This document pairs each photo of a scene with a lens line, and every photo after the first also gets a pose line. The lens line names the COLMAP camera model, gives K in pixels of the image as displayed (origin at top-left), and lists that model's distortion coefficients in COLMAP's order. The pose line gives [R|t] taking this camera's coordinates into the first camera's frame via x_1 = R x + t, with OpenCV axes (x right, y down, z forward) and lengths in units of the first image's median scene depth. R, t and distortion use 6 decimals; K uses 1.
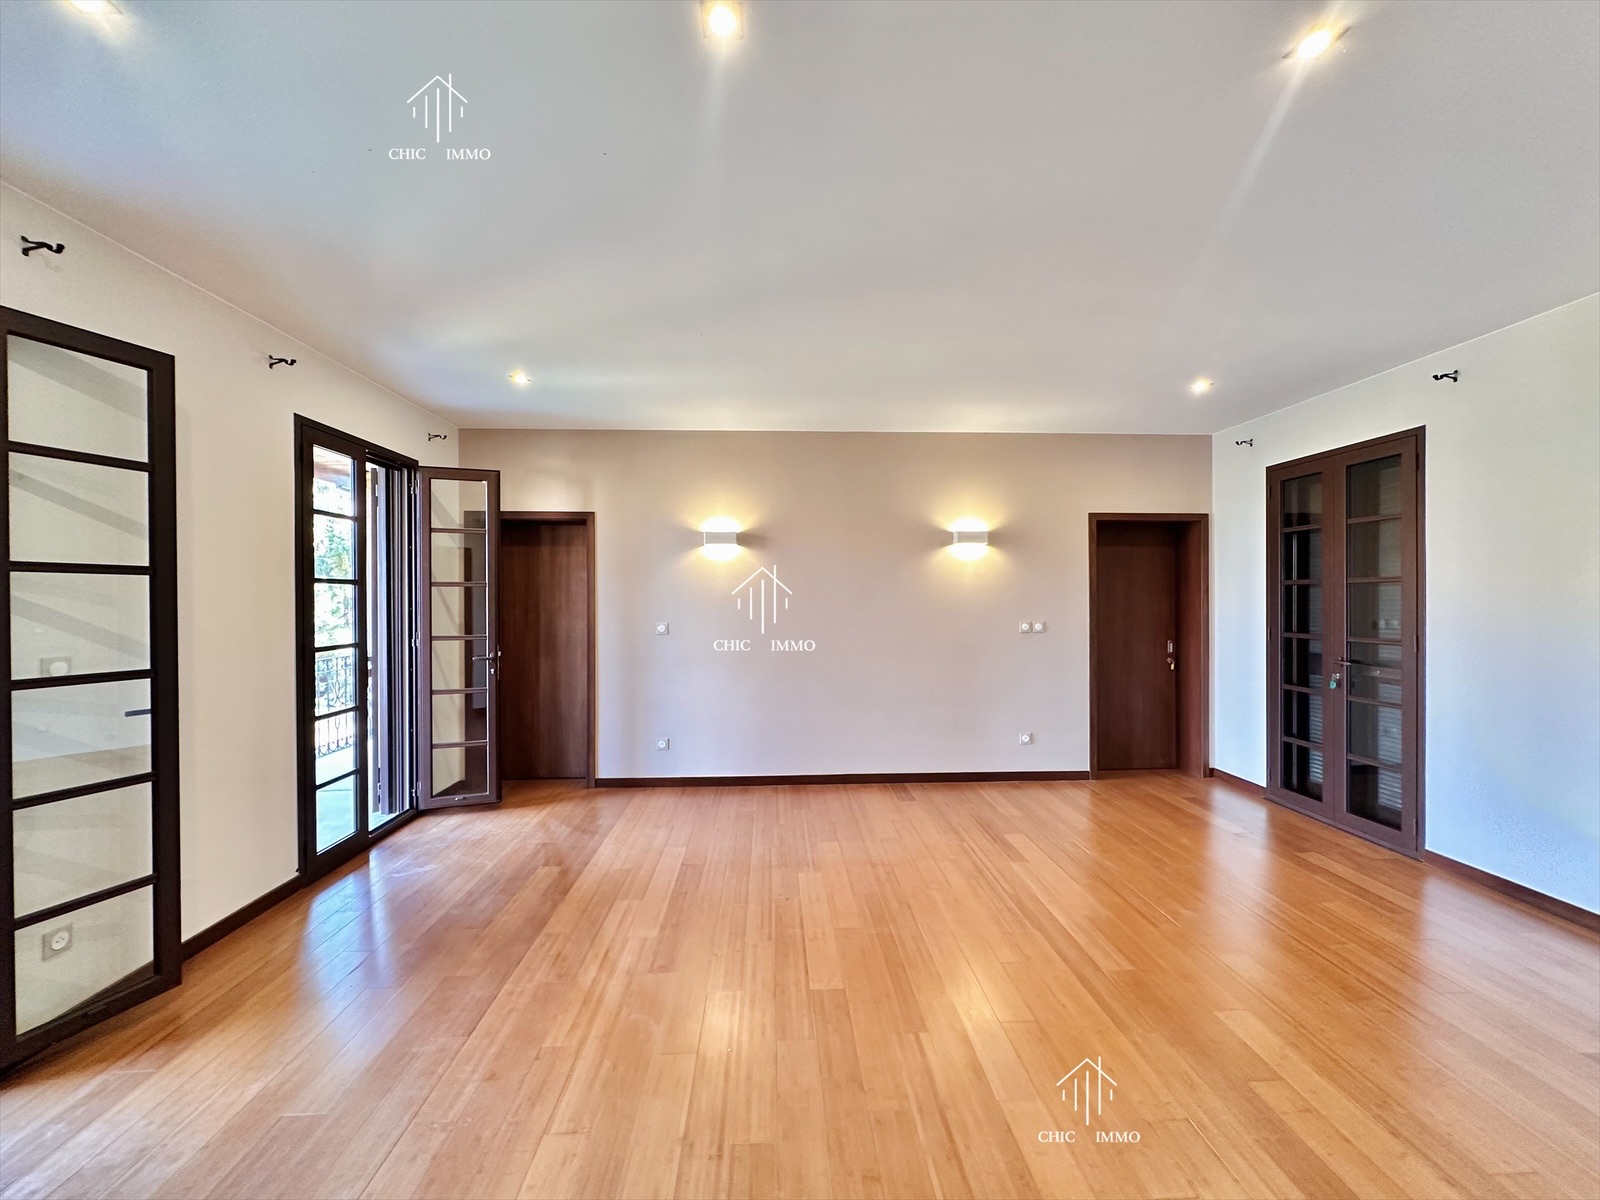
lens RADIAL K [[634.6, 0, 797.7], [0, 634.6, 601.0], [0, 0, 1]] dist [0.001355, -0.000106]
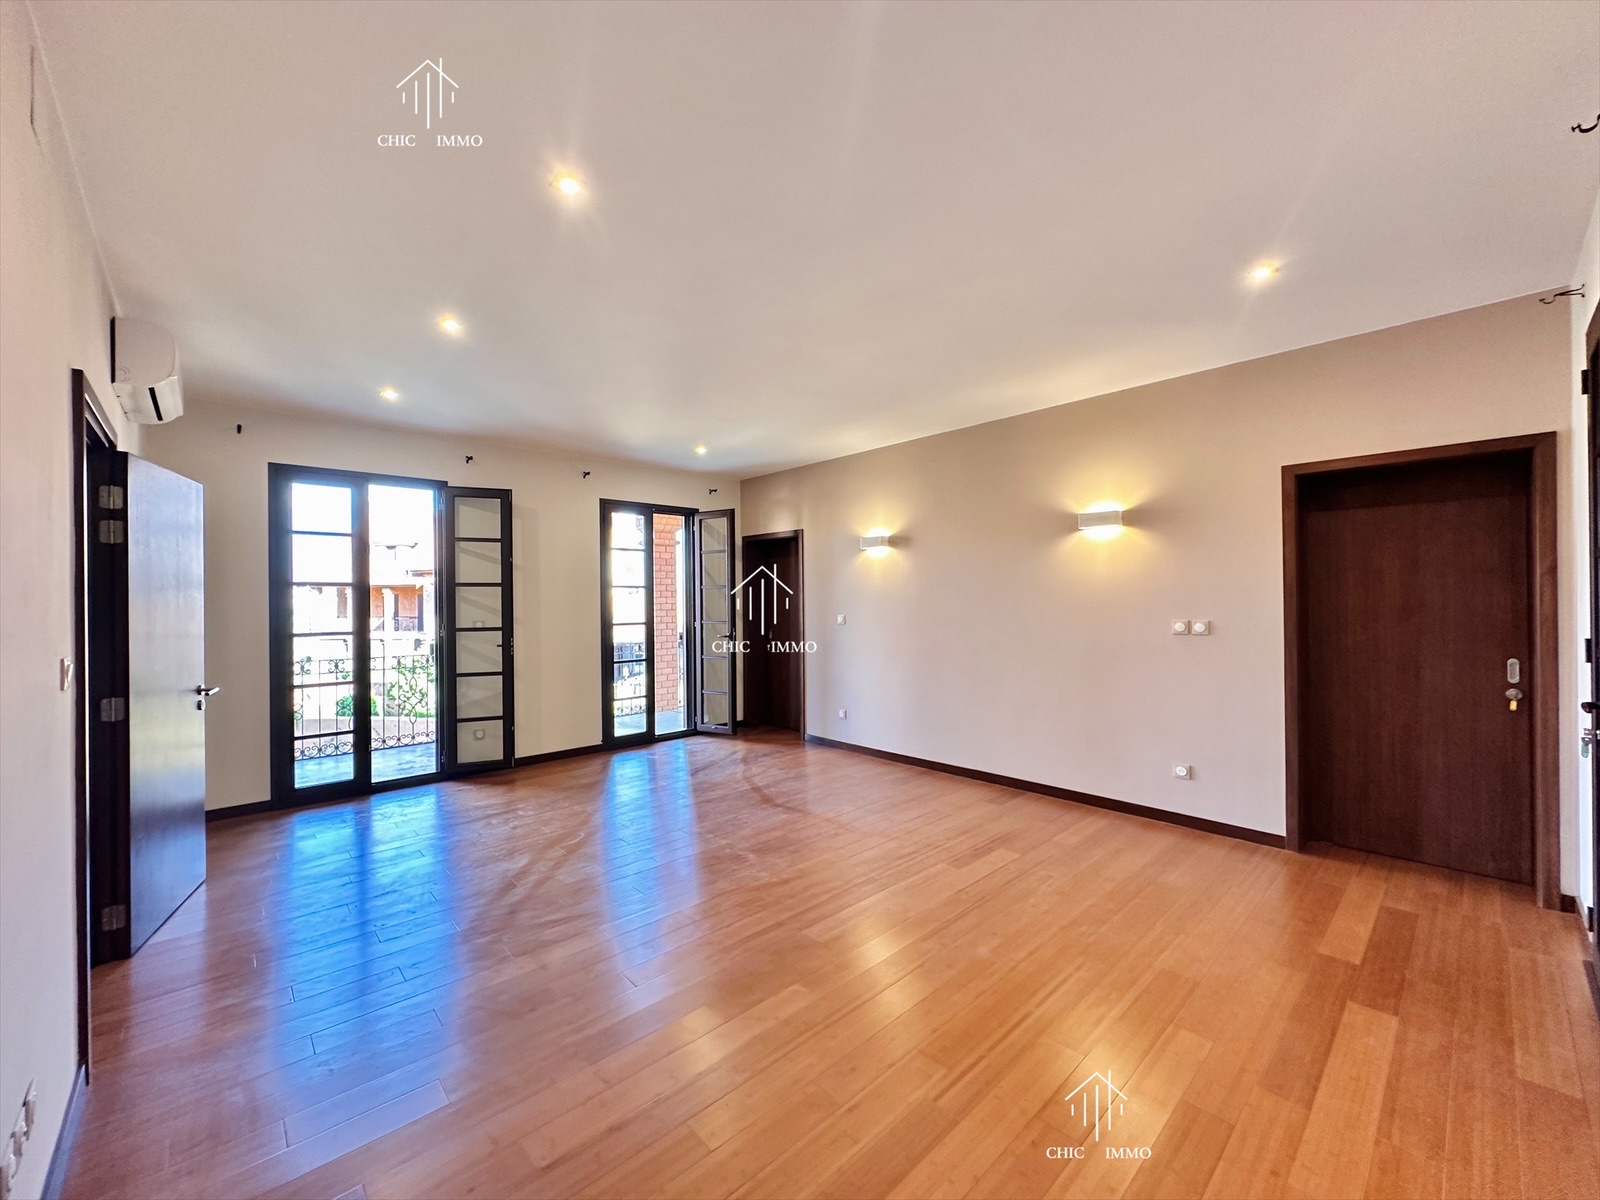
lens RADIAL K [[634.6, 0, 797.4], [0, 634.6, 599.6], [0, 0, 1]] dist [0.001355, -0.000106]
pose [[0.649148, -0.003536, -0.760654, 0.656723], [0.003720, 0.999992, -0.001474, 0.006879], [0.760653, -0.001873, 0.649156, 0.143888]]
